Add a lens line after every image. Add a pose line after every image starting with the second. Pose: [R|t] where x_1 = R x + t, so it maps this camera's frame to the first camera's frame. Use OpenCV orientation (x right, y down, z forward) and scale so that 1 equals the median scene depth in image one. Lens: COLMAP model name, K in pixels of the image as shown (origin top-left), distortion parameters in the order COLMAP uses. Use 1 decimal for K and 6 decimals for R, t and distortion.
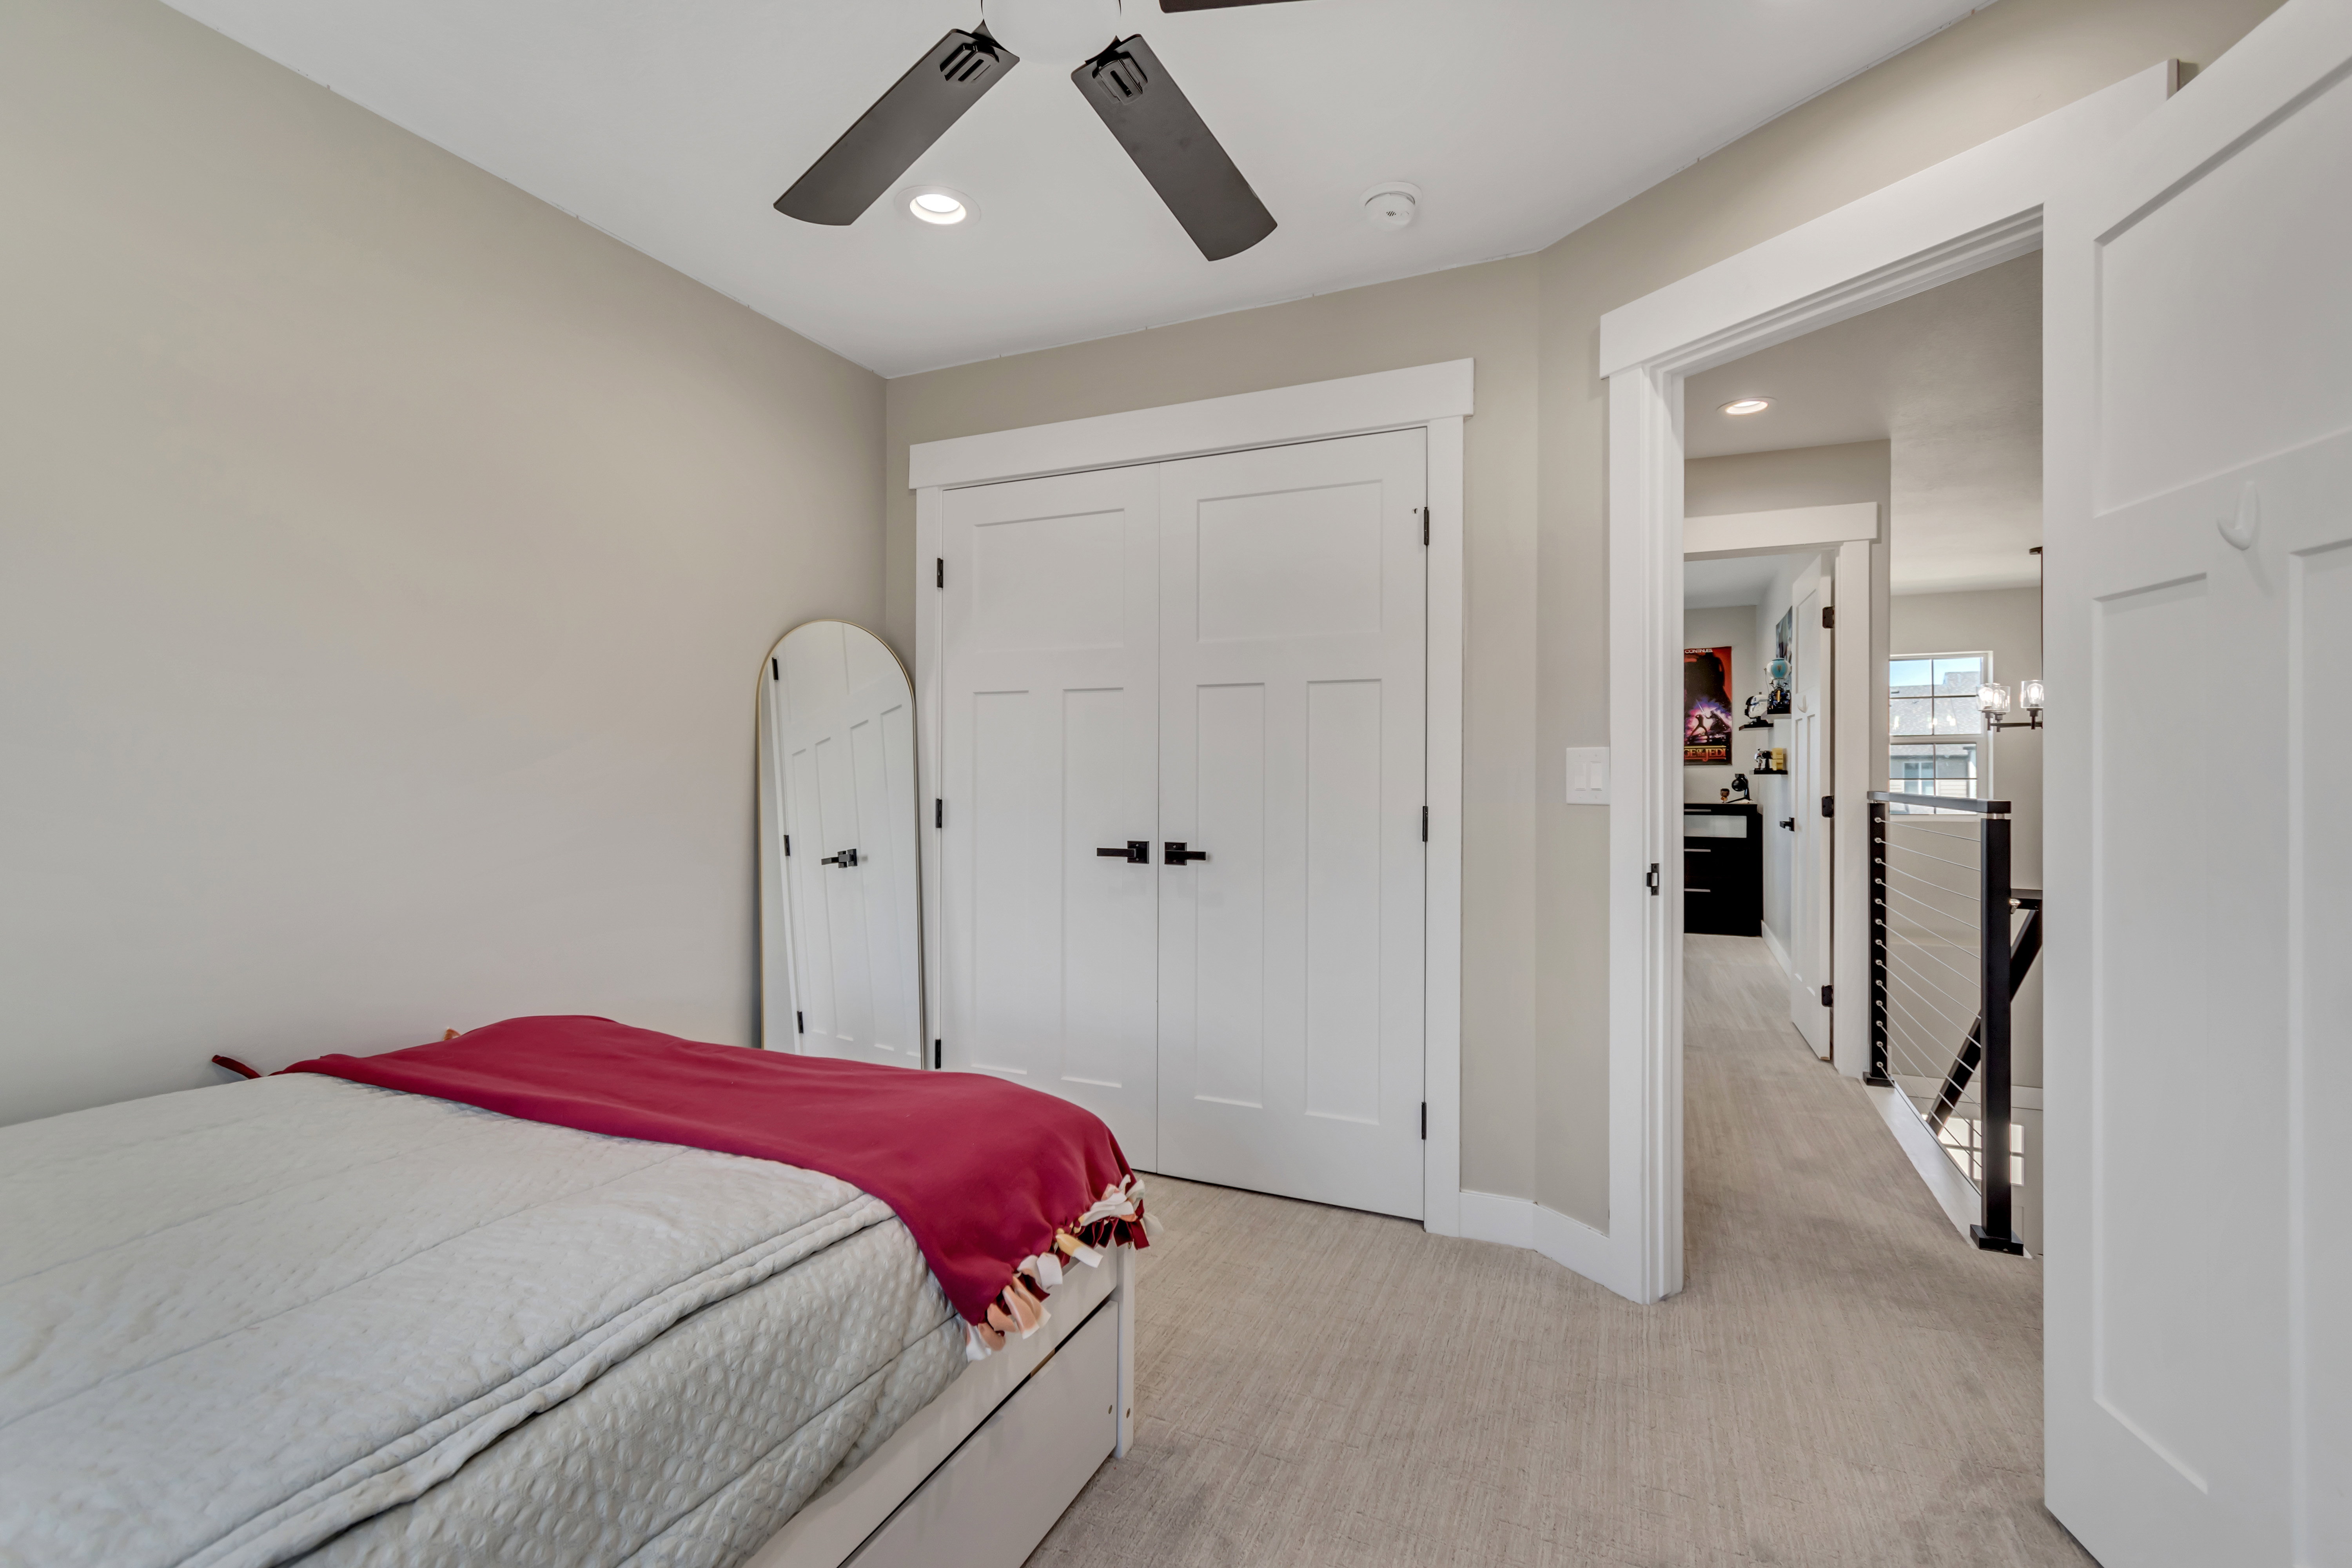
lens RADIAL K [[1042.8, 0, 1176.0], [0, 1042.8, 784.0], [0, 0, 1]] dist [0.000693, -0.000073]
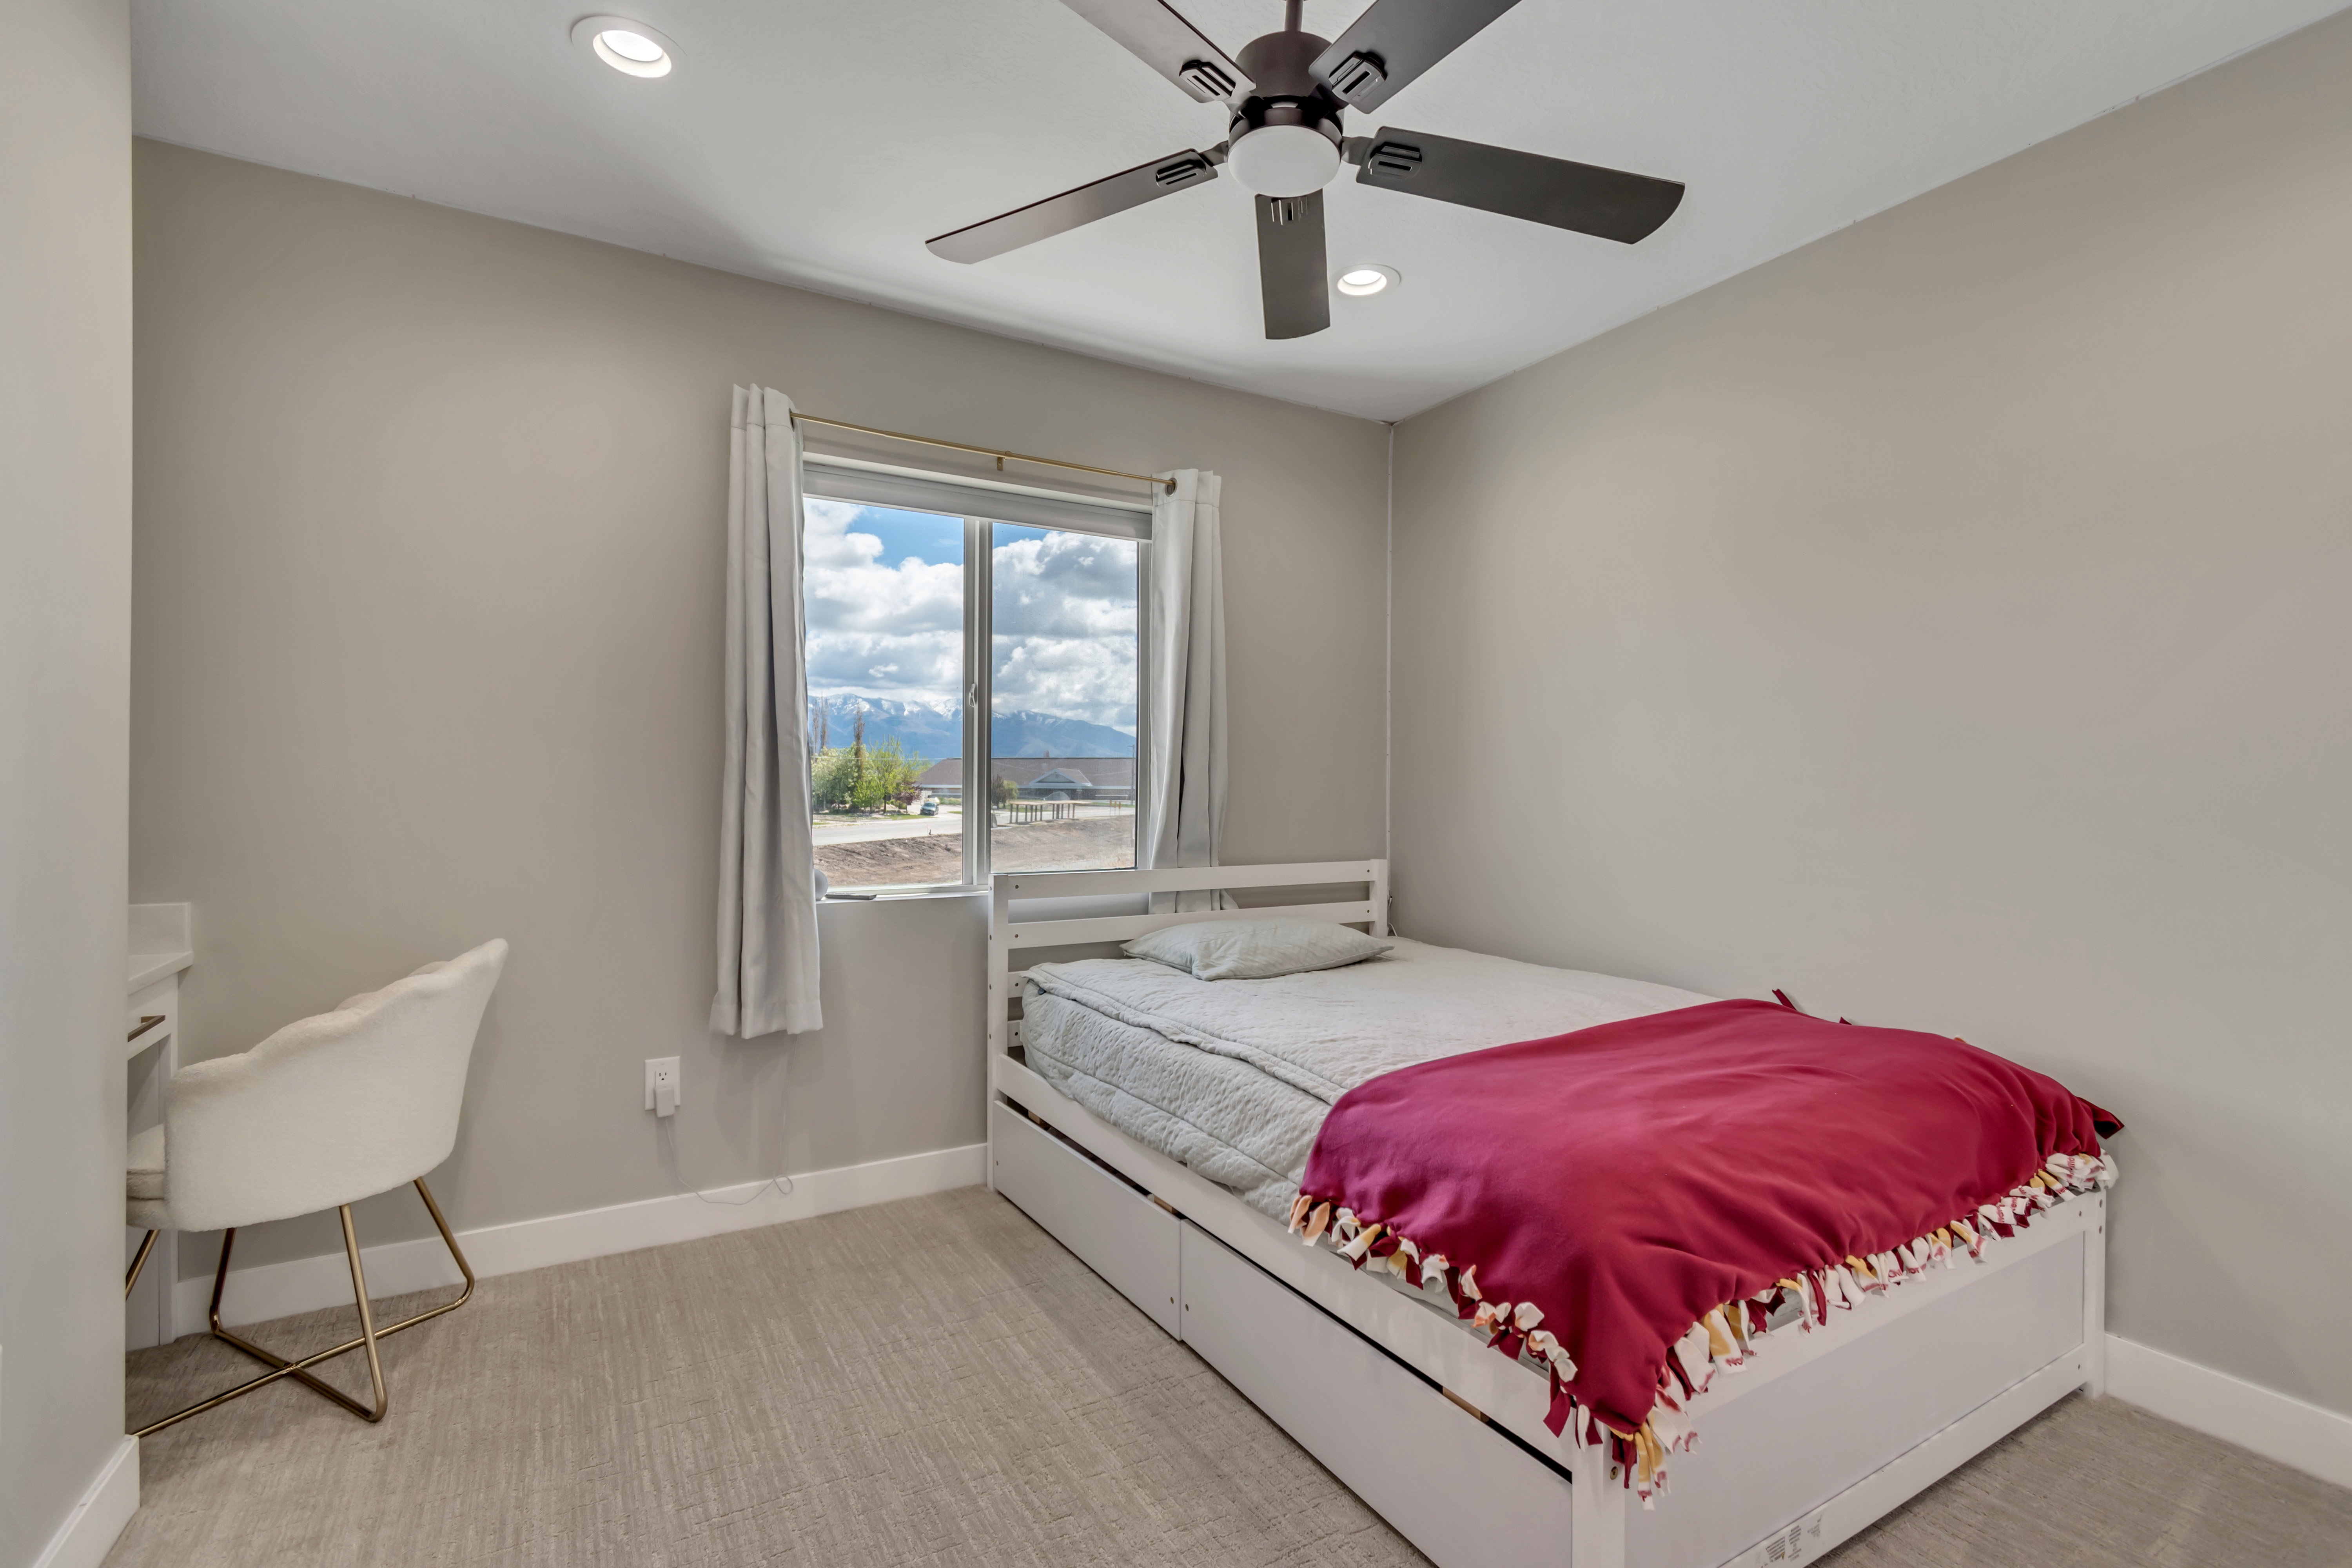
lens RADIAL K [[1042.8, 0, 1176.0], [0, 1042.8, 784.0], [0, 0, 1]] dist [0.000693, -0.000073]
pose [[-0.579923, -0.002250, -0.814668, 1.125178], [-0.003139, 0.999995, -0.000527, -0.014701], [0.814665, 0.002252, -0.579927, 1.874410]]
